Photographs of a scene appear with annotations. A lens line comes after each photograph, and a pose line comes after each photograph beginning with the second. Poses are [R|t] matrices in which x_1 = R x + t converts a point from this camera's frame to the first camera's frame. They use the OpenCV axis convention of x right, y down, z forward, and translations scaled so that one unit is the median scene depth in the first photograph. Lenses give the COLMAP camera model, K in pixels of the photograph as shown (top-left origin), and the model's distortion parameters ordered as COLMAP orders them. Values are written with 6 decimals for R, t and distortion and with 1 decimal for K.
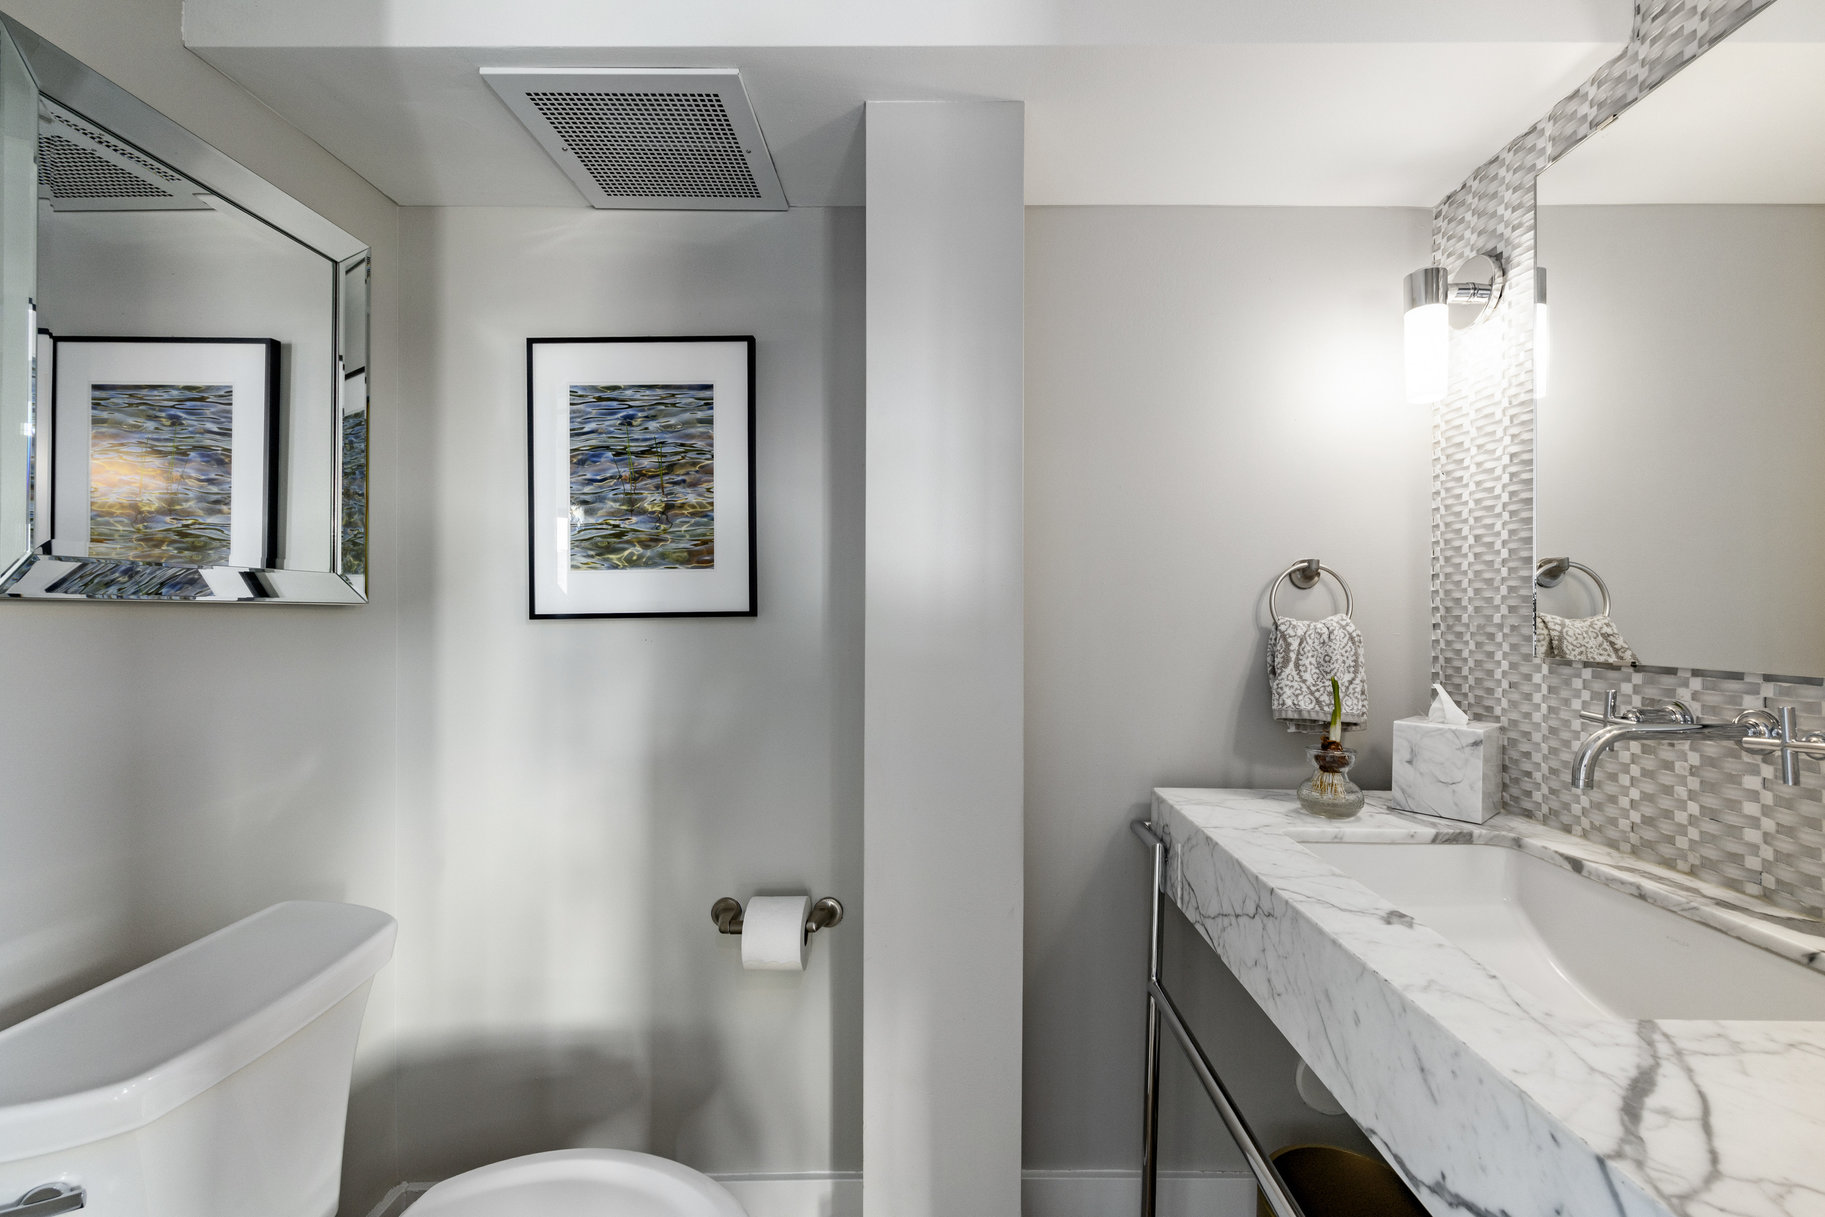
lens RADIAL K [[751.1, 0, 924.7], [0, 751.1, 613.4], [0, 0, 1]] dist [-0.001583, 0.001165]
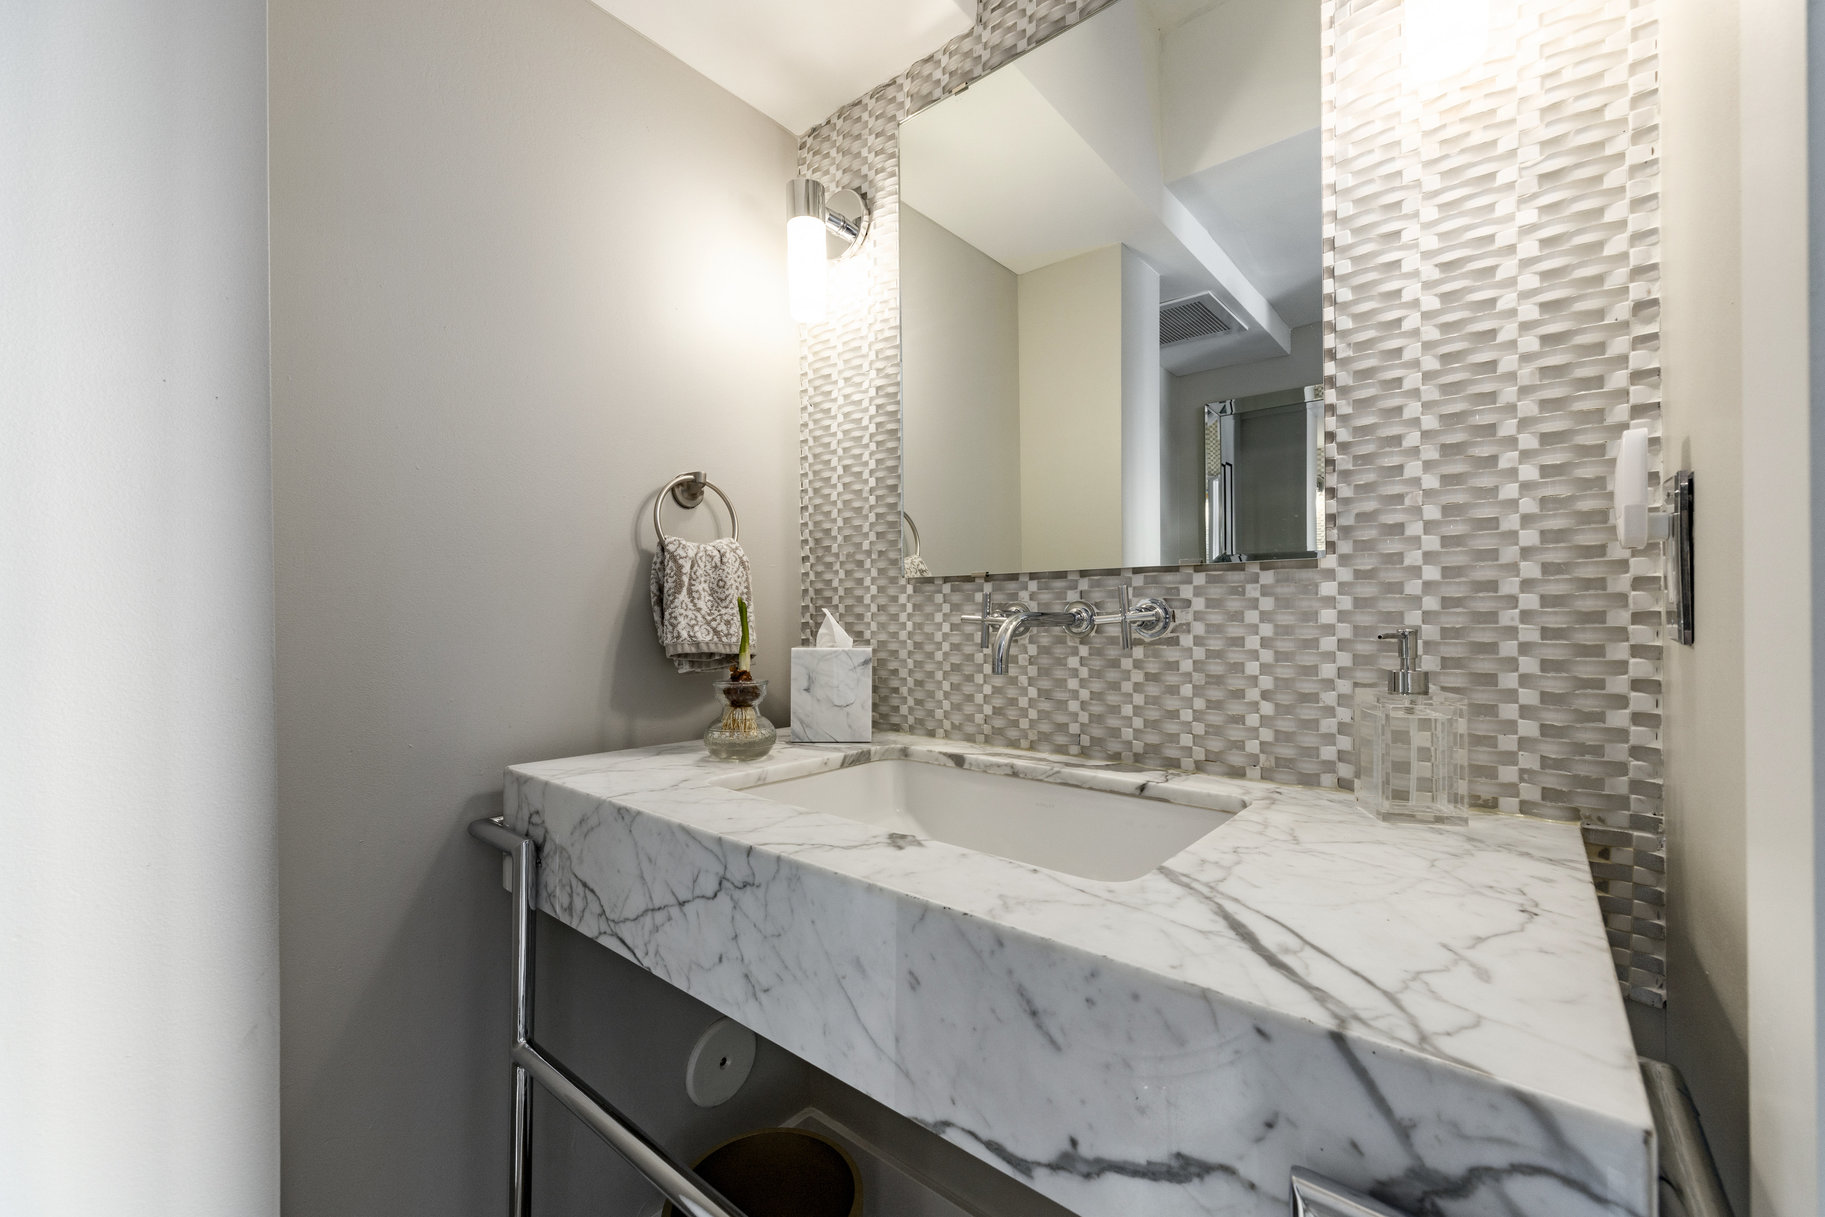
lens RADIAL K [[751.1, 0, 916.9], [0, 751.1, 620.4], [0, 0, 1]] dist [-0.001583, 0.001165]
pose [[0.629019, -0.007573, 0.777353, 0.004846], [-0.000724, 0.999946, 0.010327, 0.108662], [-0.777390, -0.007059, 0.628980, 0.325400]]
